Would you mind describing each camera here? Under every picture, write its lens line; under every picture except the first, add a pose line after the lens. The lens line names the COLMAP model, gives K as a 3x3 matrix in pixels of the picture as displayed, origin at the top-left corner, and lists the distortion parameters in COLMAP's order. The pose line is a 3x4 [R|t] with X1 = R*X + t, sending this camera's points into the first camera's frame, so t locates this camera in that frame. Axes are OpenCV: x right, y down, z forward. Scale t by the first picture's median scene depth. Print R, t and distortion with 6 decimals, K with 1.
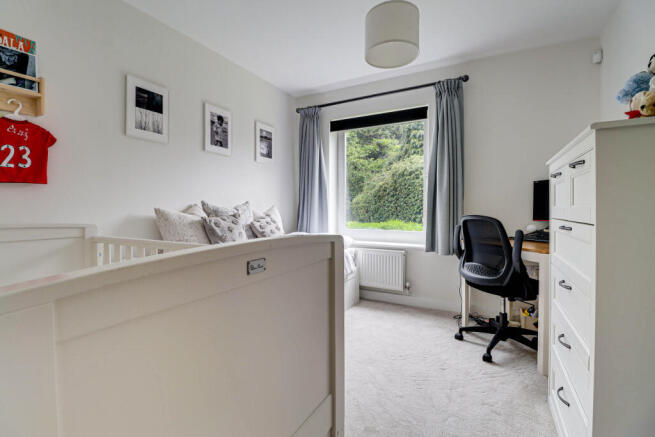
lens RADIAL K [[294.1, 0, 339.8], [0, 294.1, 208.3], [0, 0, 1]] dist [0.000977, 0.000129]
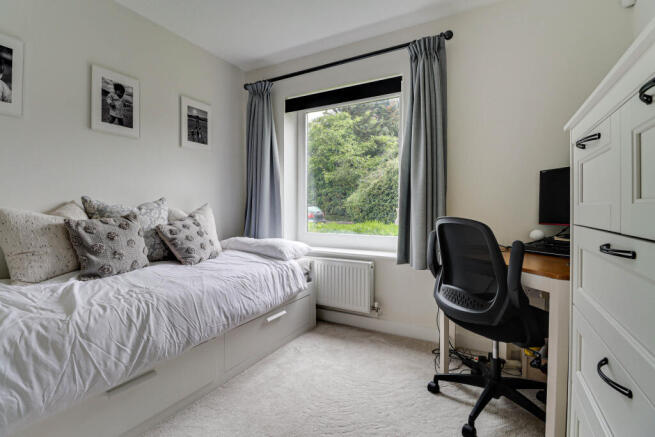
lens RADIAL K [[308.5, 0, 327.9], [0, 308.5, 207.8], [0, 0, 1]] dist [-0.000851, -0.000486]
pose [[0.999867, 0.000875, -0.016297, 0.136527], [-0.000860, 0.999999, 0.000929, 0.000962], [0.016298, -0.000915, 0.999867, 0.211925]]
